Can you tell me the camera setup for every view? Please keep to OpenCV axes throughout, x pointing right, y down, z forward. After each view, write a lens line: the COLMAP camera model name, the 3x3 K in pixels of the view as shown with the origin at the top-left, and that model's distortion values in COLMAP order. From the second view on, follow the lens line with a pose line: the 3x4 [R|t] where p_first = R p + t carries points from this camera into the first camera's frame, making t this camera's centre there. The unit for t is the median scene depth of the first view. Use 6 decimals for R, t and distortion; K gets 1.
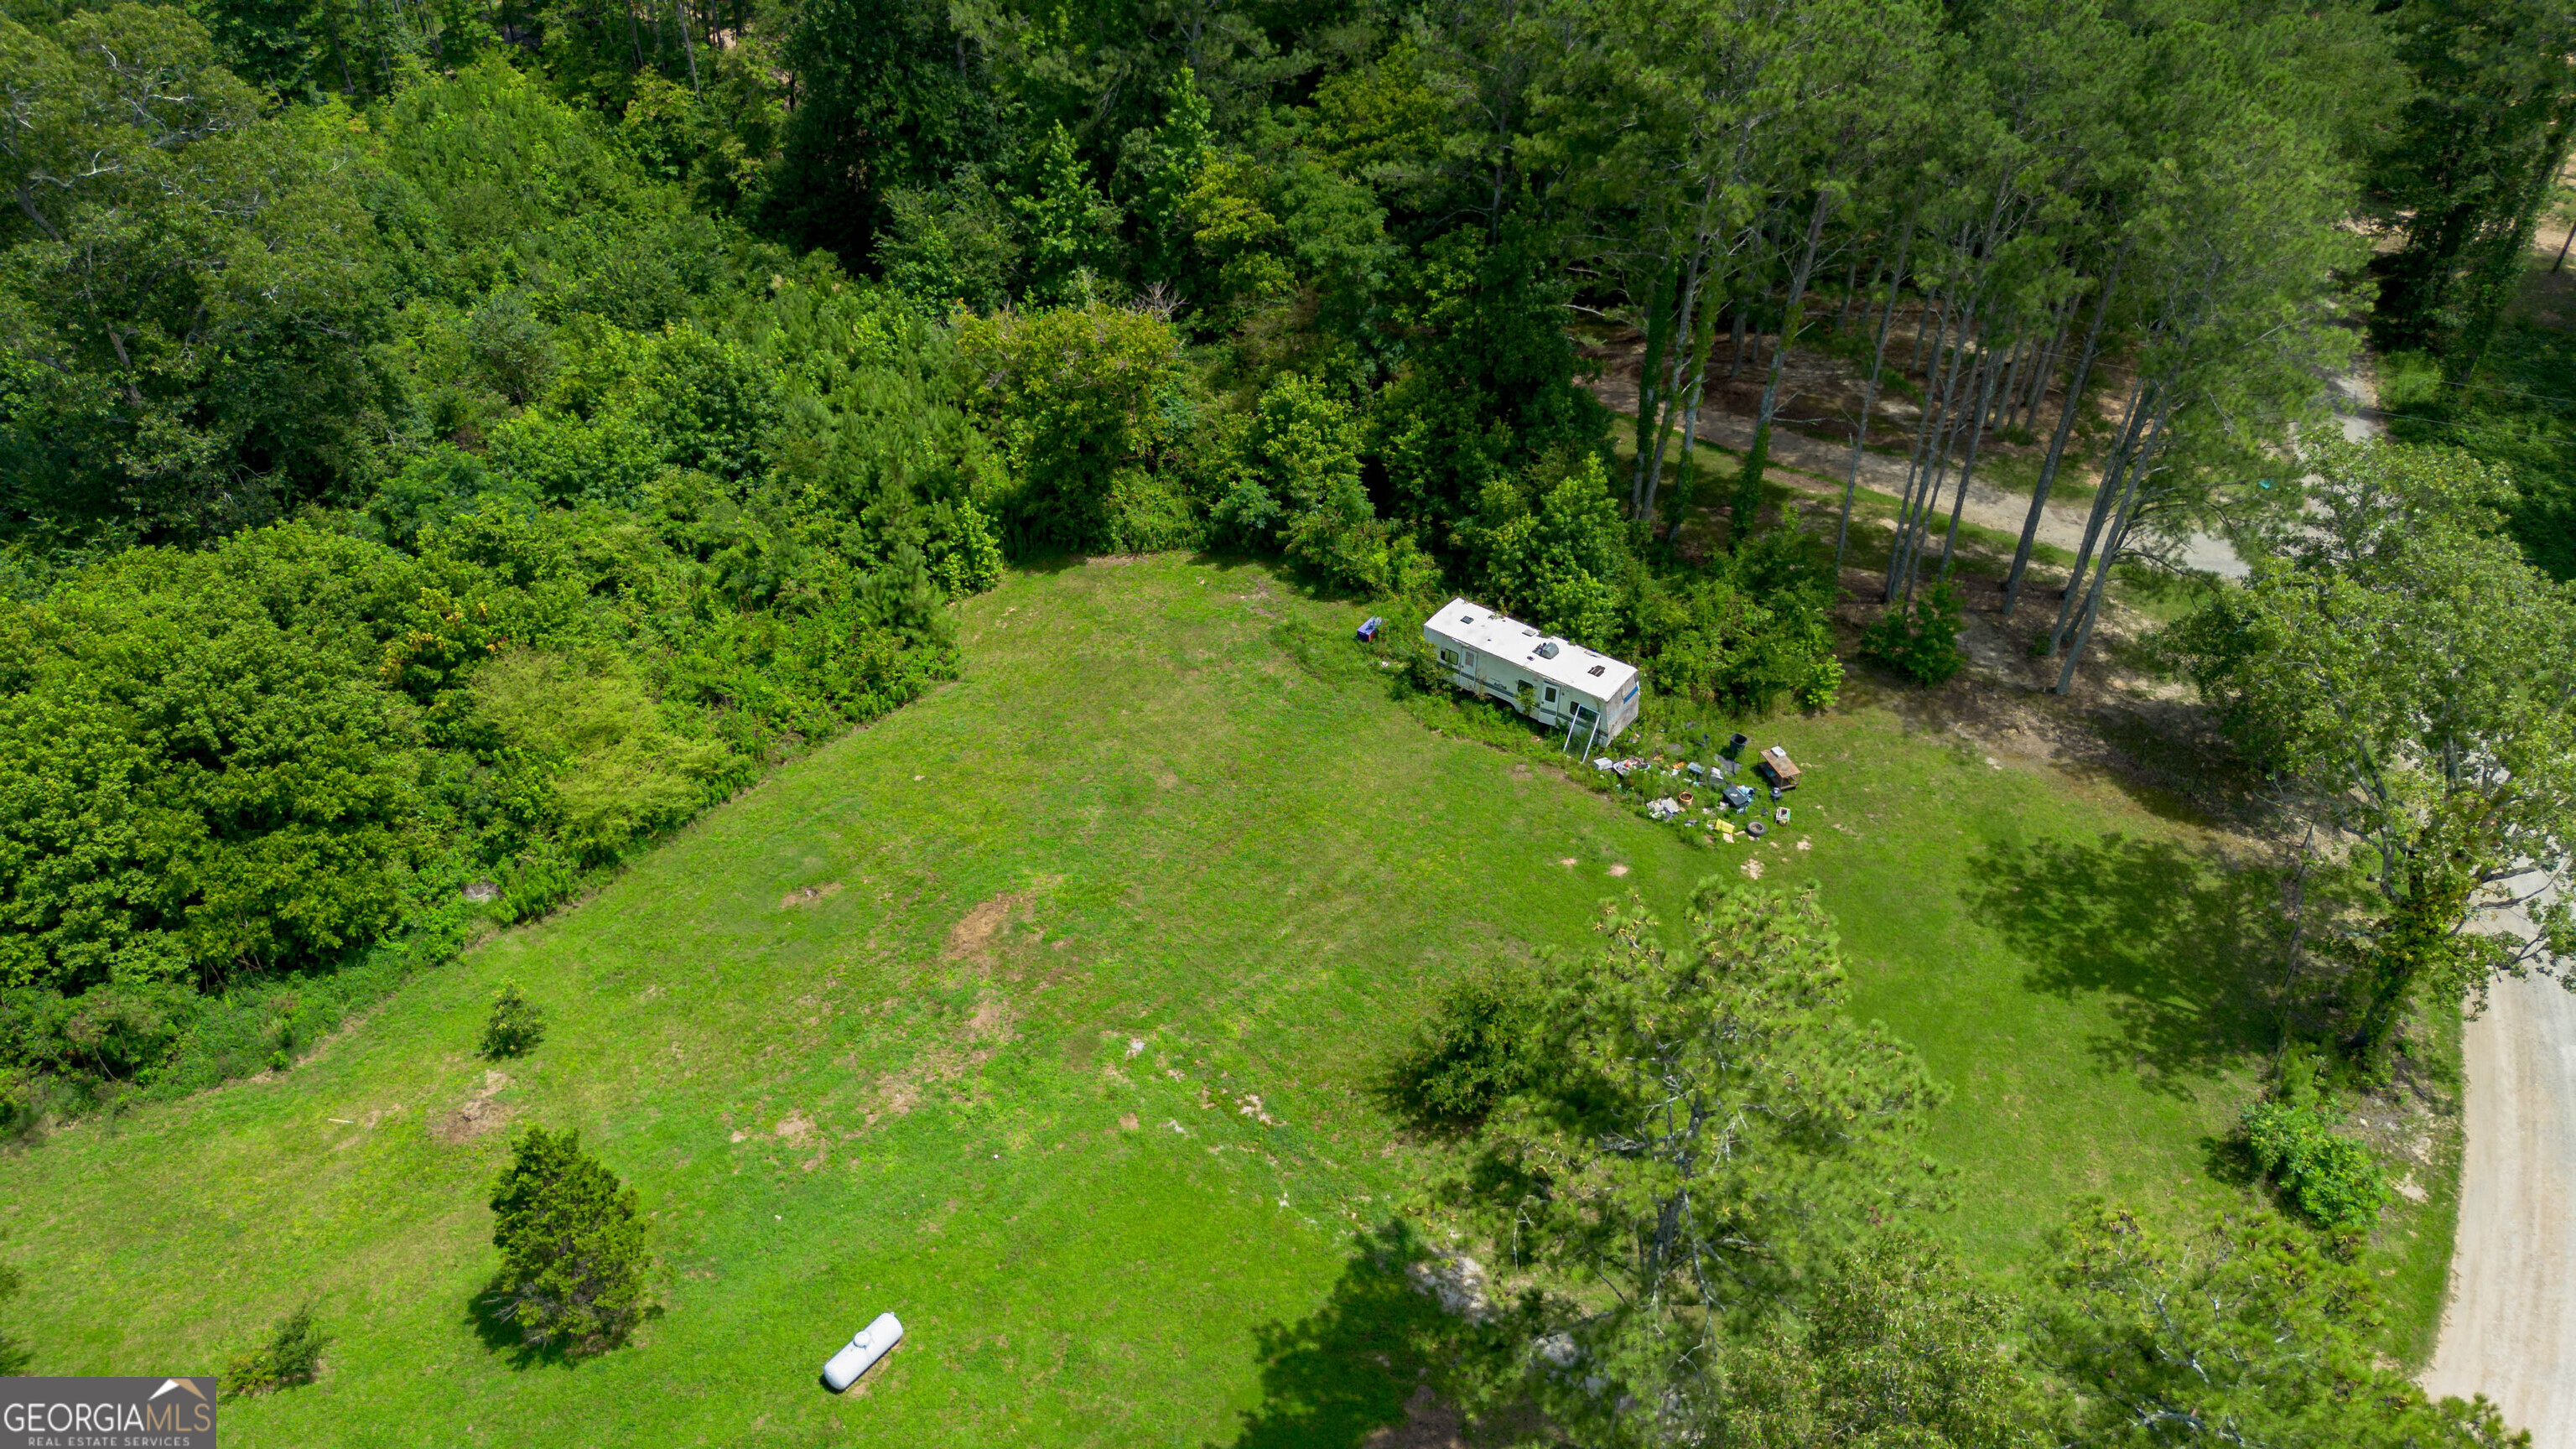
lens RADIAL K [[1828.3, 0, 1288.0], [0, 1828.3, 724.5], [0, 0, 1]] dist [0.072448, -0.047595]
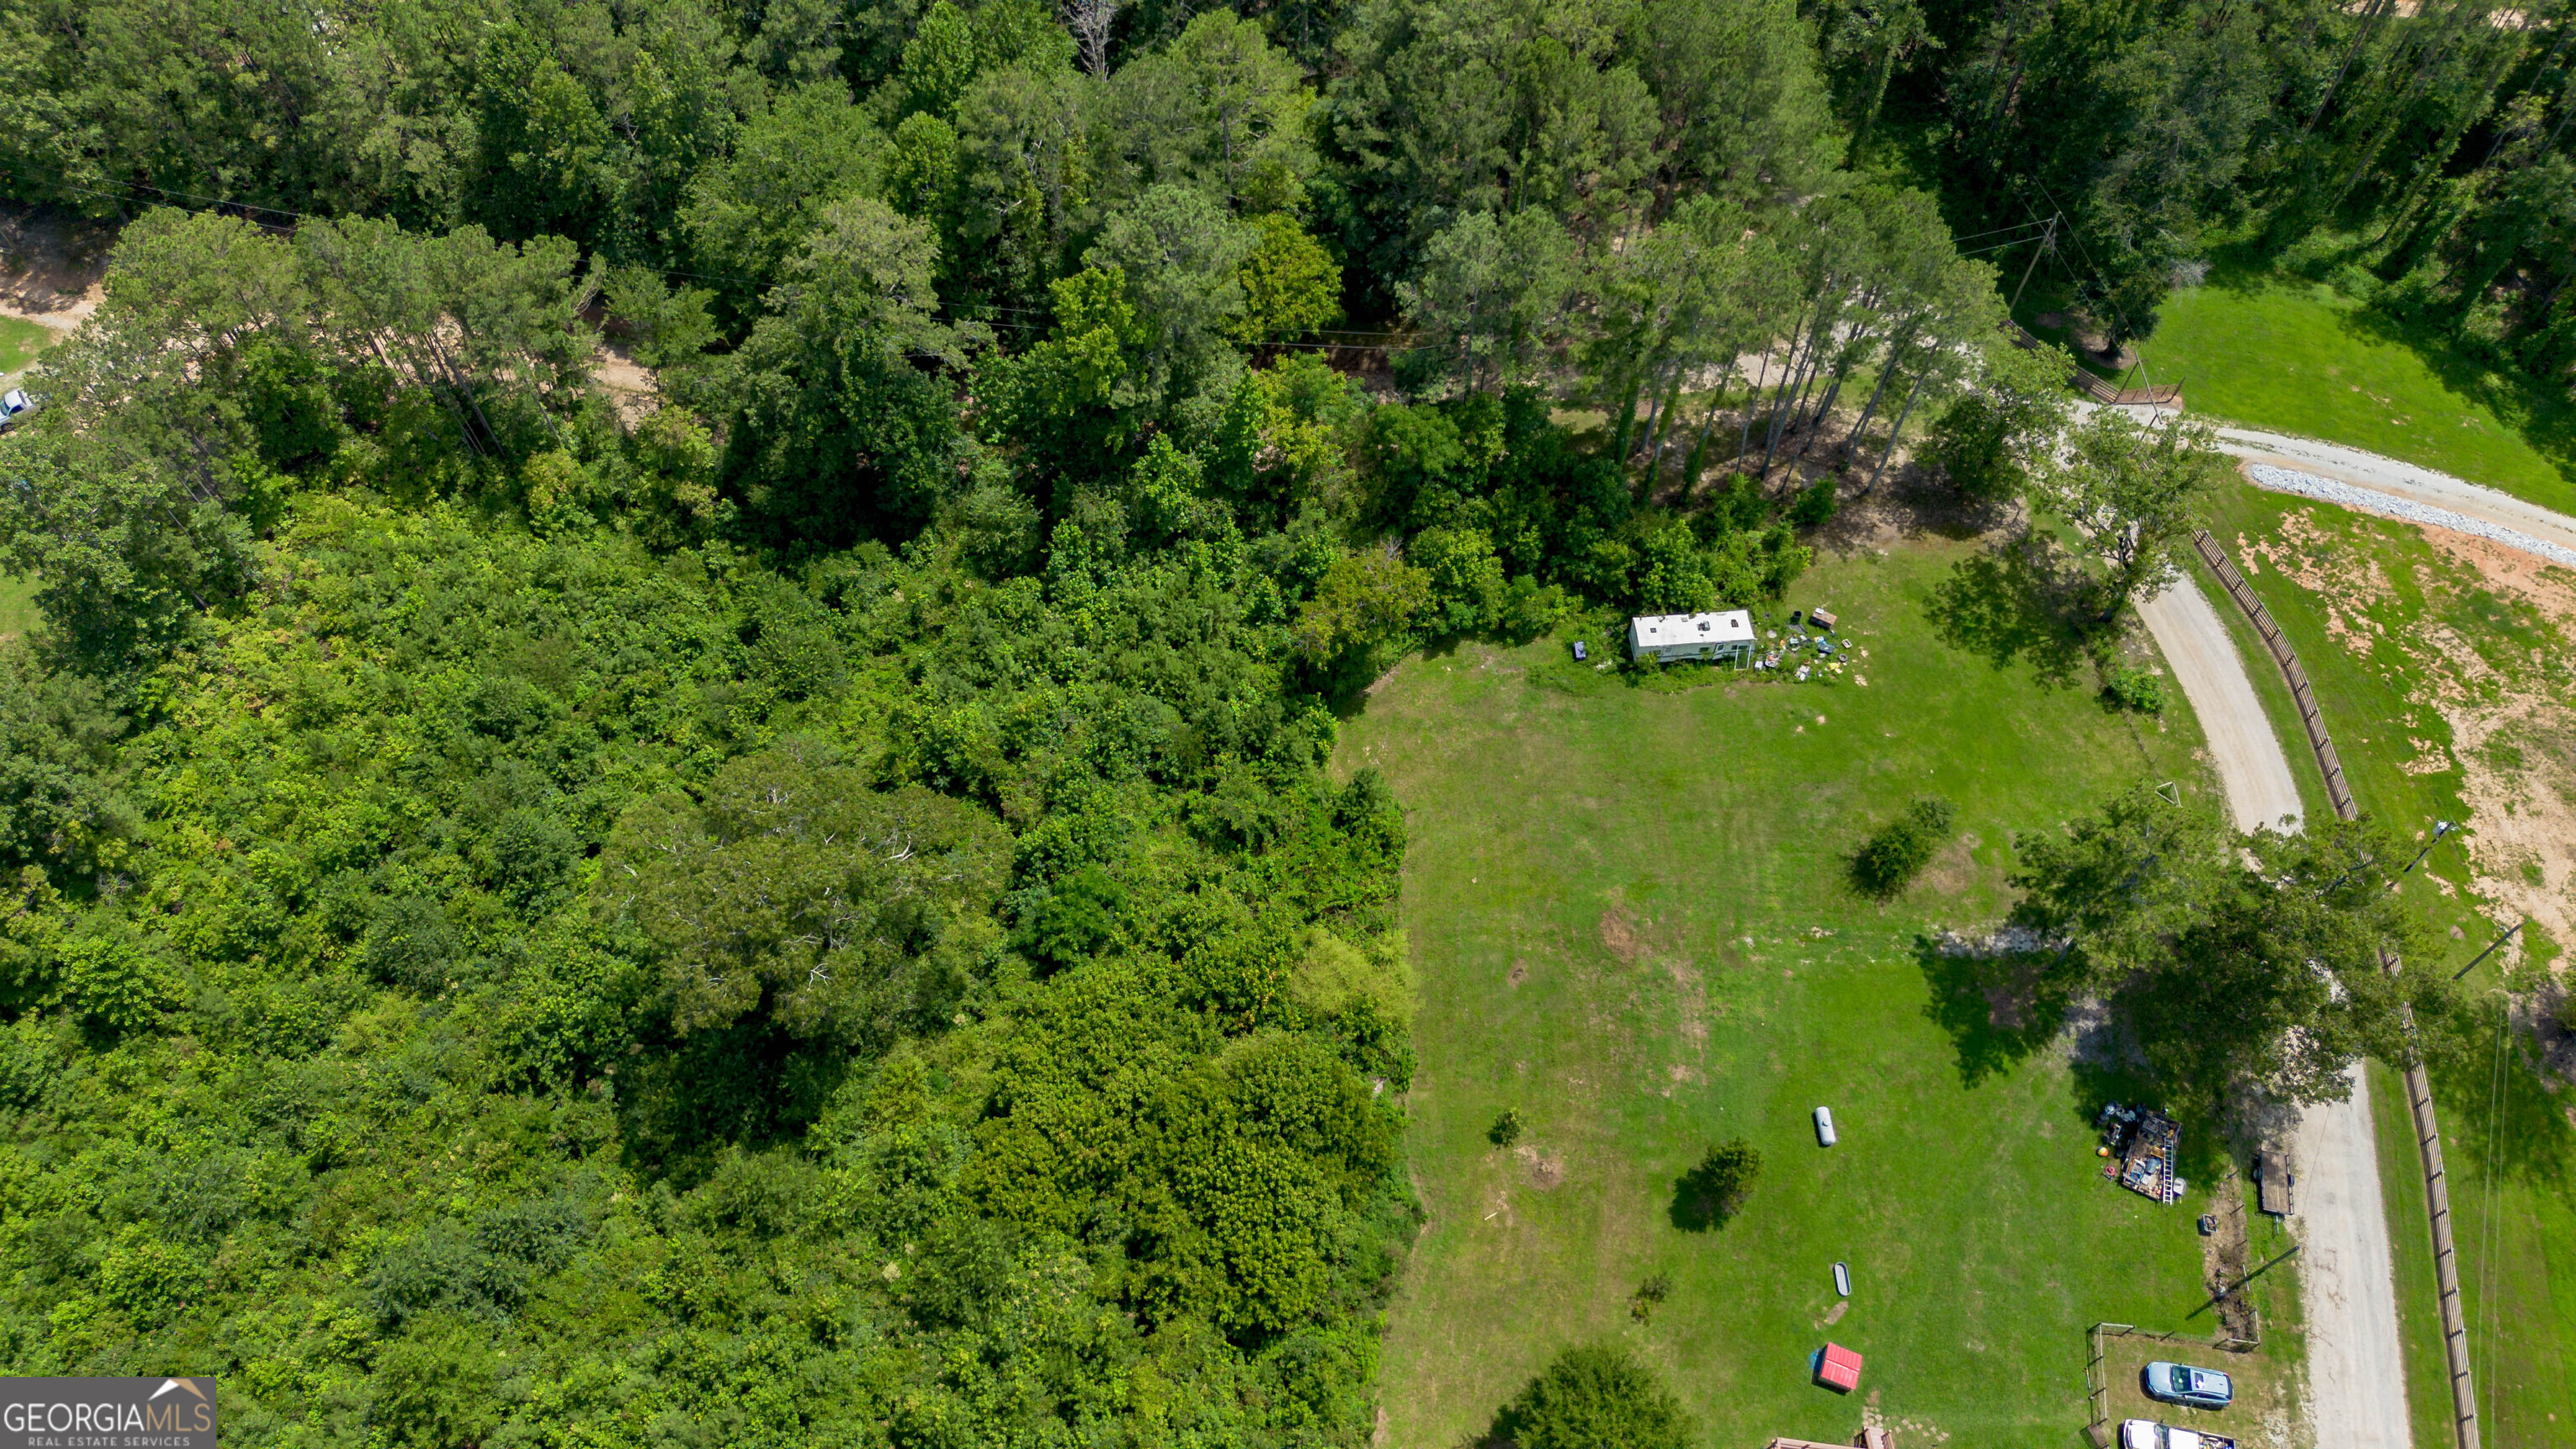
lens RADIAL K [[1842.0, 0, 1278.4], [0, 1842.0, 725.0], [0, 0, 1]] dist [0.052463, -0.047940]
pose [[0.750398, -0.567699, 0.338558, -0.805149], [0.415051, 0.803325, 0.427086, -0.867038], [-0.514428, -0.179966, 0.838437, -0.327932]]
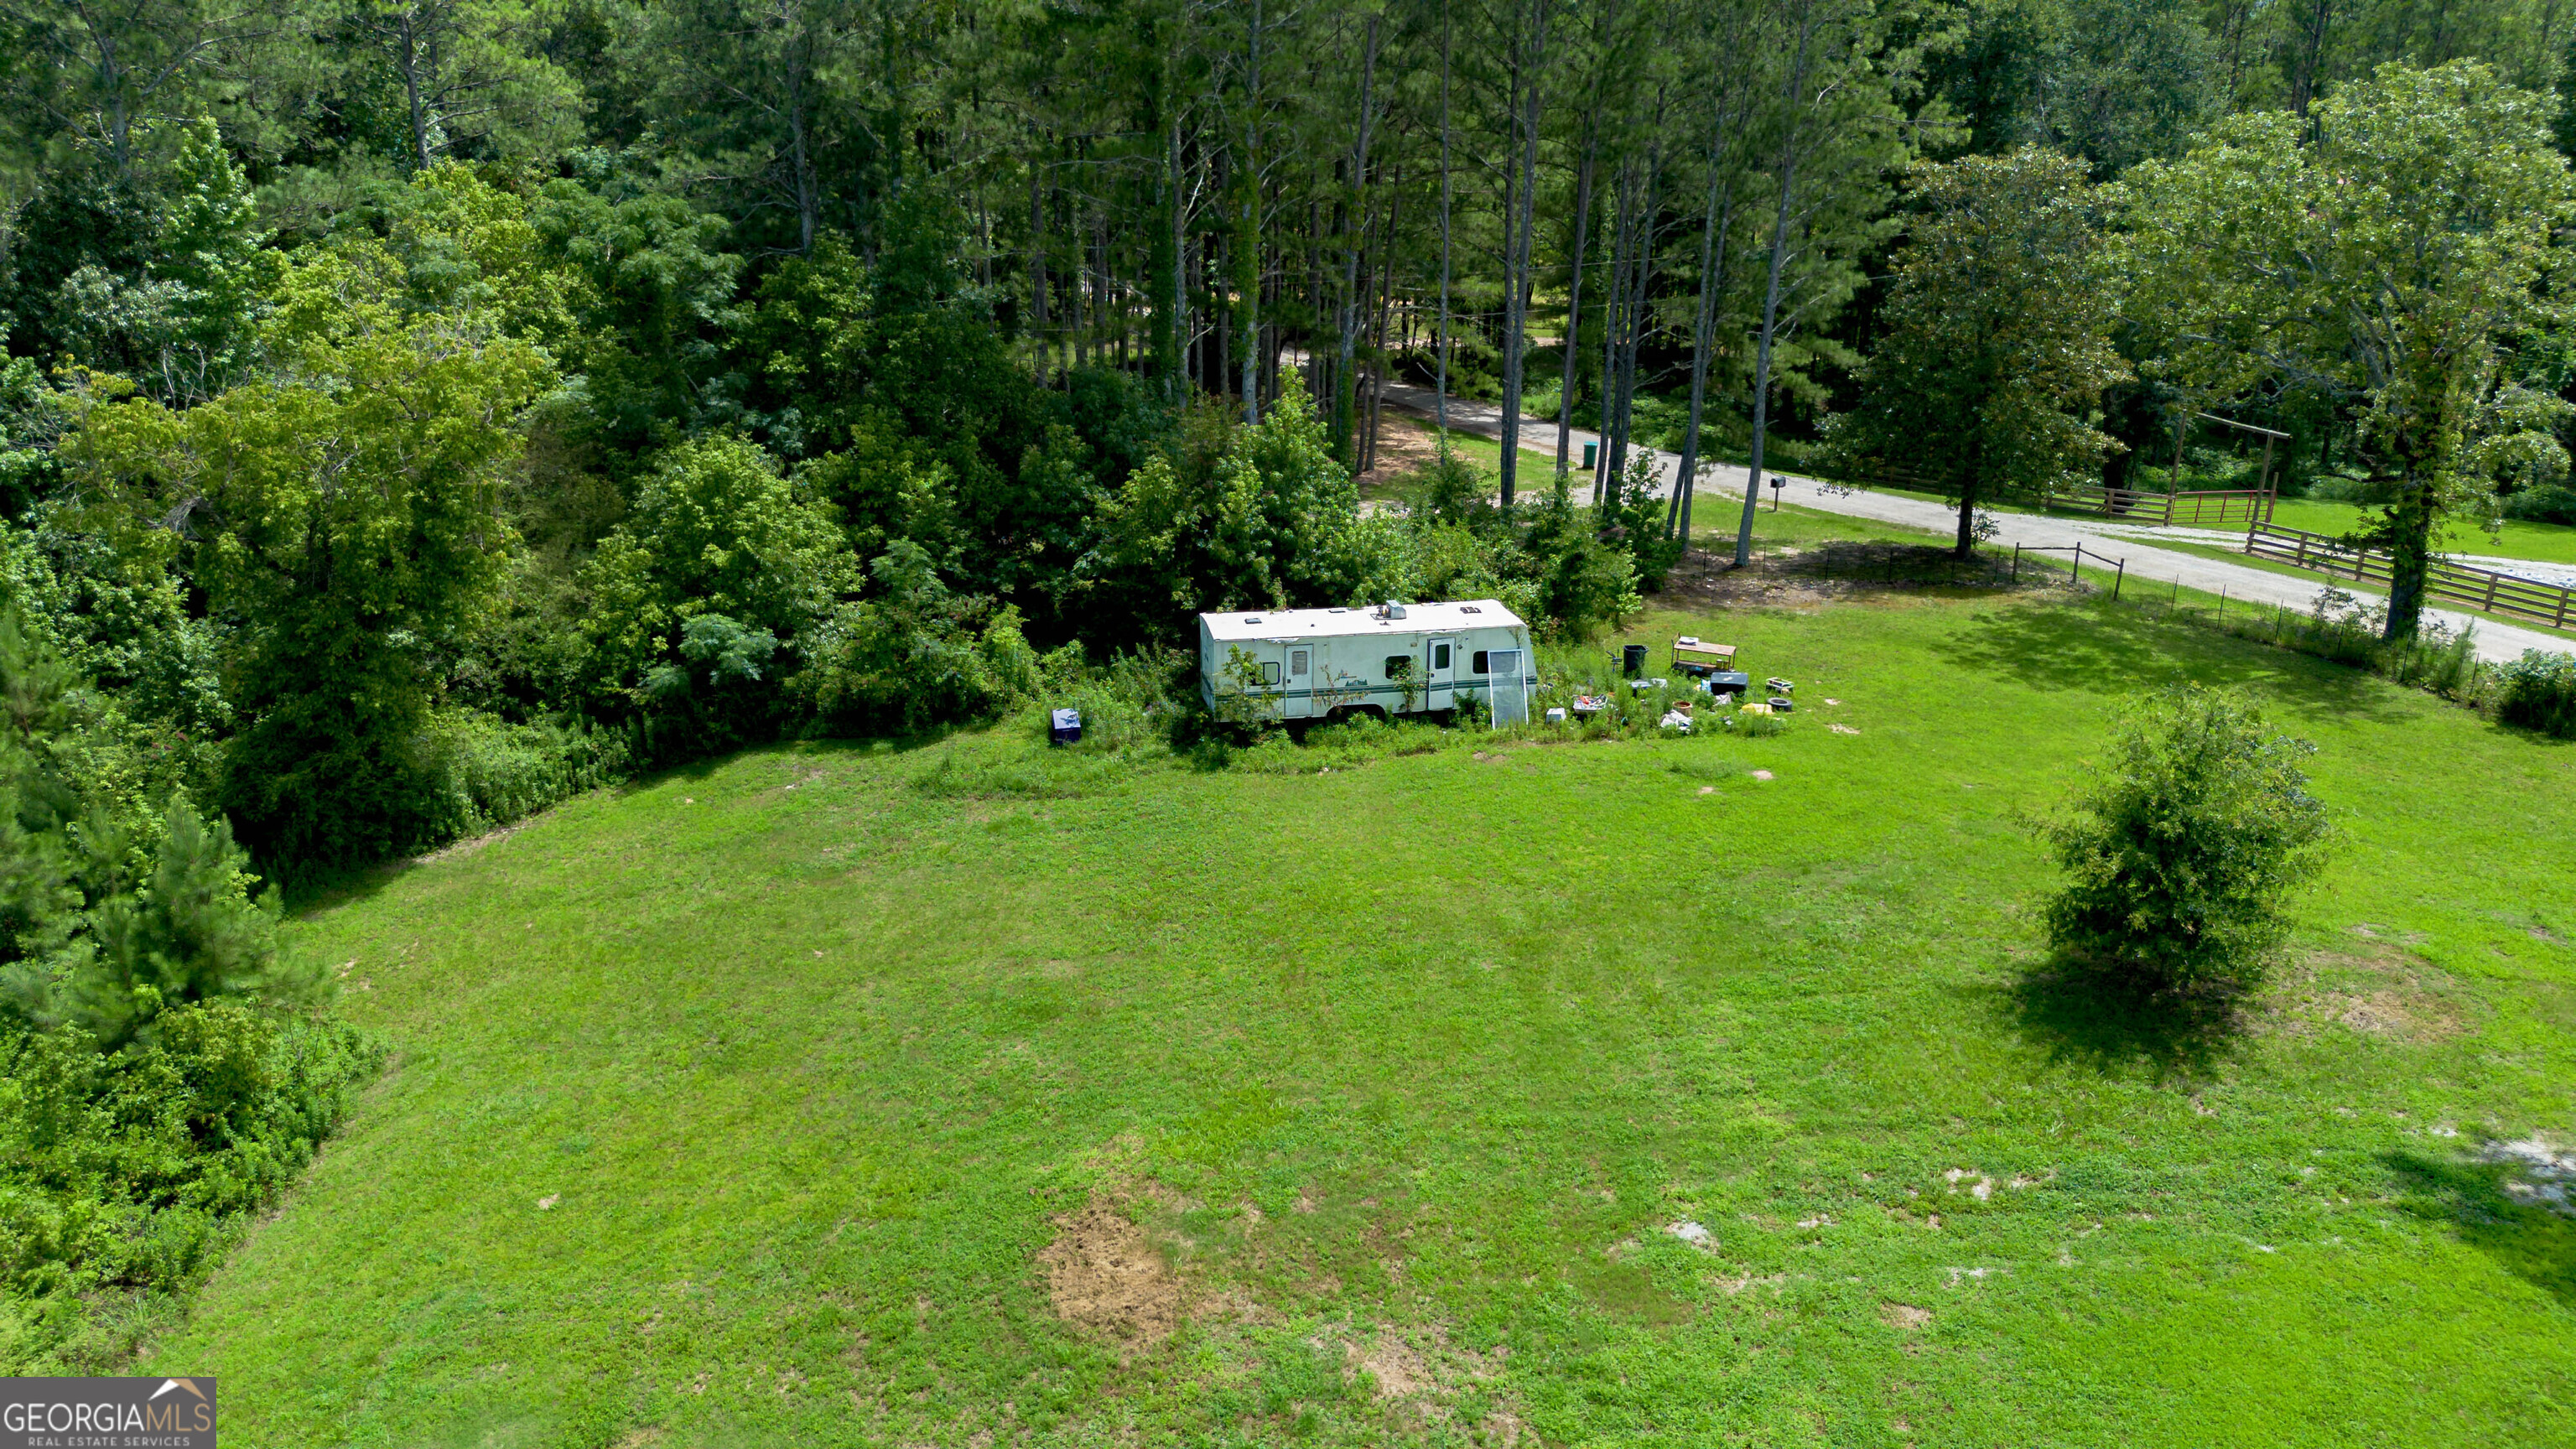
lens RADIAL K [[1855.9, 0, 1294.2], [0, 1855.9, 686.7], [0, 0, 1]] dist [0.053397, -0.058381]
pose [[0.668752, -0.228964, 0.707351, -0.343689], [0.451375, 0.881034, -0.141561, 0.059529], [-0.590788, 0.413950, 0.692542, 0.524759]]
